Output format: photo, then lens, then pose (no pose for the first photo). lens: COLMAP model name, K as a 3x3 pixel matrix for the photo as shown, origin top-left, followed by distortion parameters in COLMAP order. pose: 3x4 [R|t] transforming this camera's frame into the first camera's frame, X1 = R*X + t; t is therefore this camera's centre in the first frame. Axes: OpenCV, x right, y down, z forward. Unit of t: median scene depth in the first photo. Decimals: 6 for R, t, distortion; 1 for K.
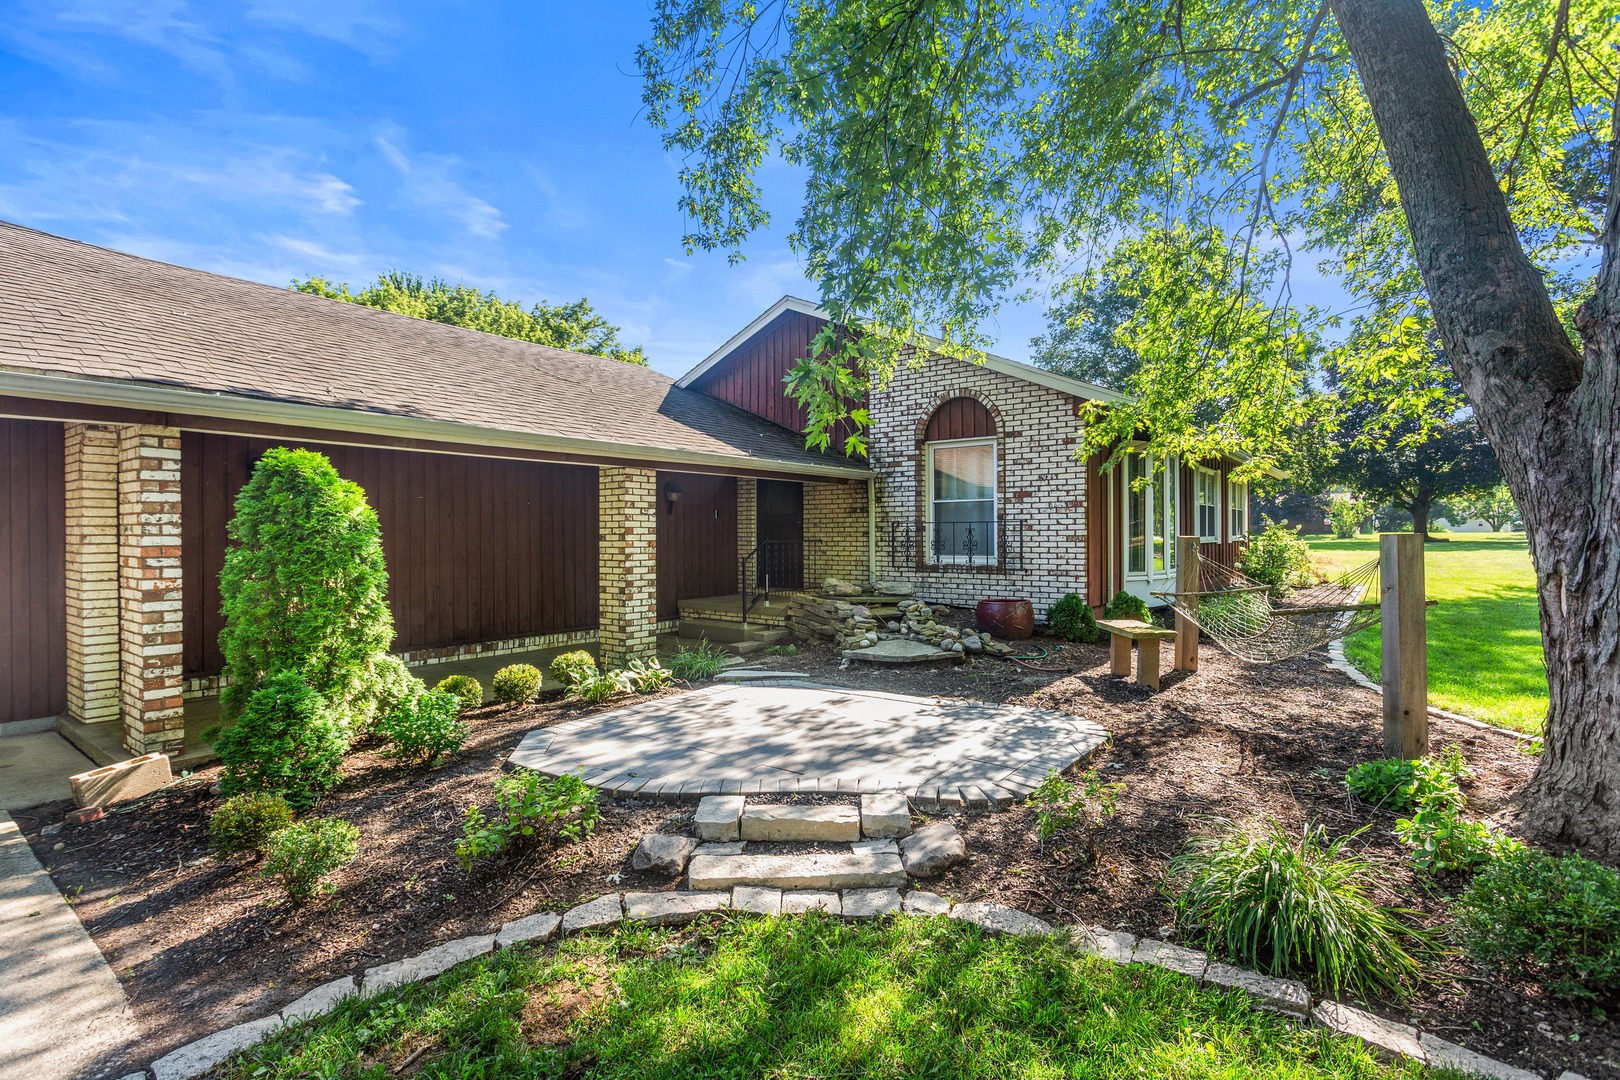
lens RADIAL K [[773.6, 0, 794.1], [0, 773.6, 536.7], [0, 0, 1]] dist [0.000835, 0.001018]
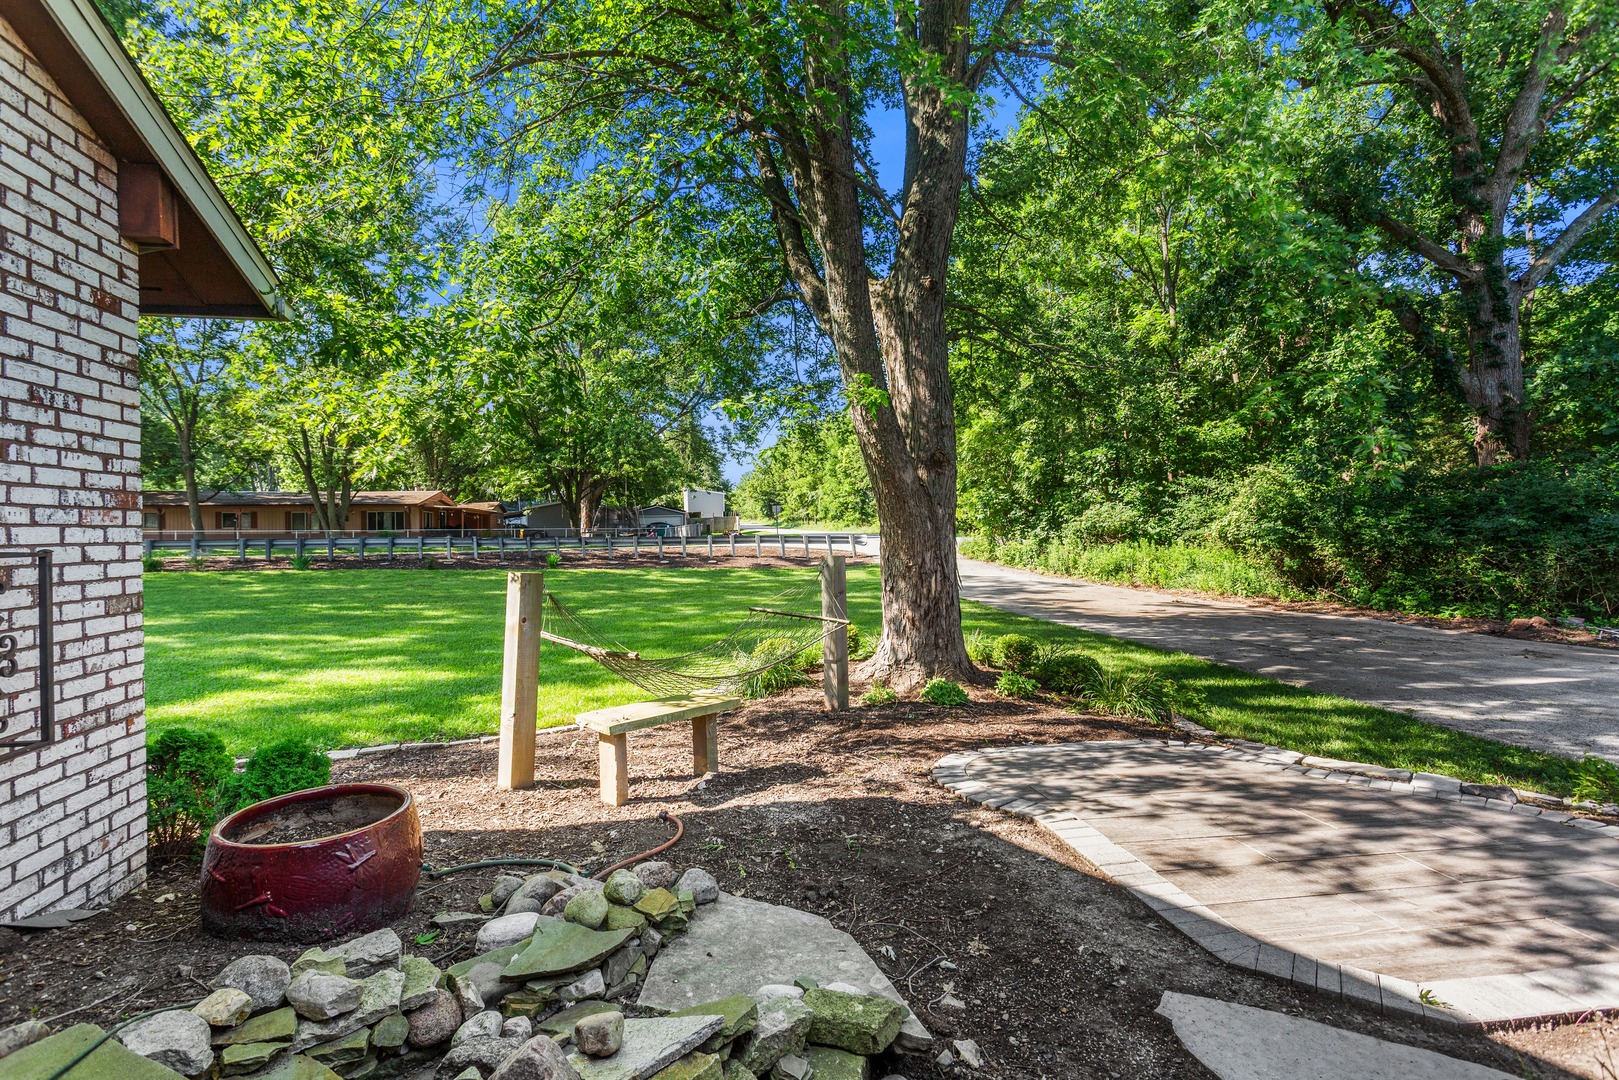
lens RADIAL K [[773.2, 0, 793.6], [0, 773.2, 536.7], [0, 0, 1]] dist [0.000835, 0.001018]
pose [[-0.740542, 0.002058, 0.672007, -0.115738], [0.010711, 0.999904, 0.008741, -0.041162], [-0.671925, 0.013671, -0.740493, 1.673799]]
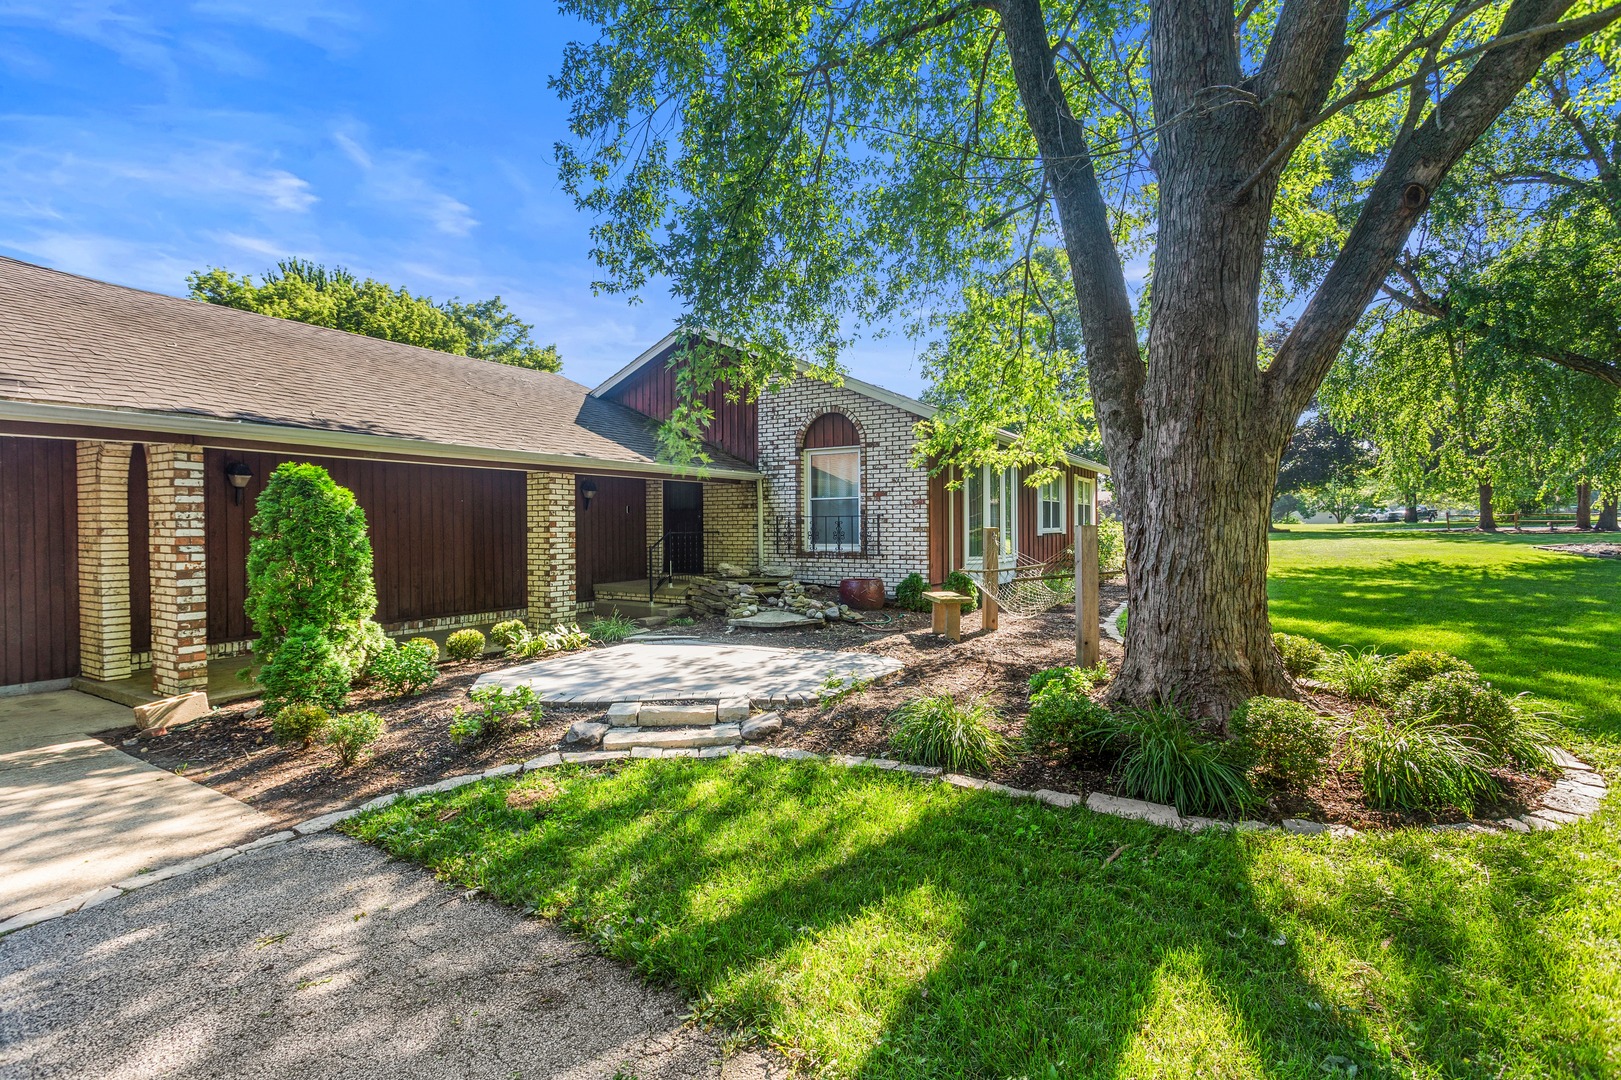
lens RADIAL K [[774.1, 0, 794.6], [0, 774.1, 536.7], [0, 0, 1]] dist [0.000835, 0.001018]
pose [[0.994258, -0.003706, 0.106948, 0.047668], [0.002681, 0.999949, 0.009727, 0.001970], [-0.106979, -0.009385, 0.994217, -0.344406]]
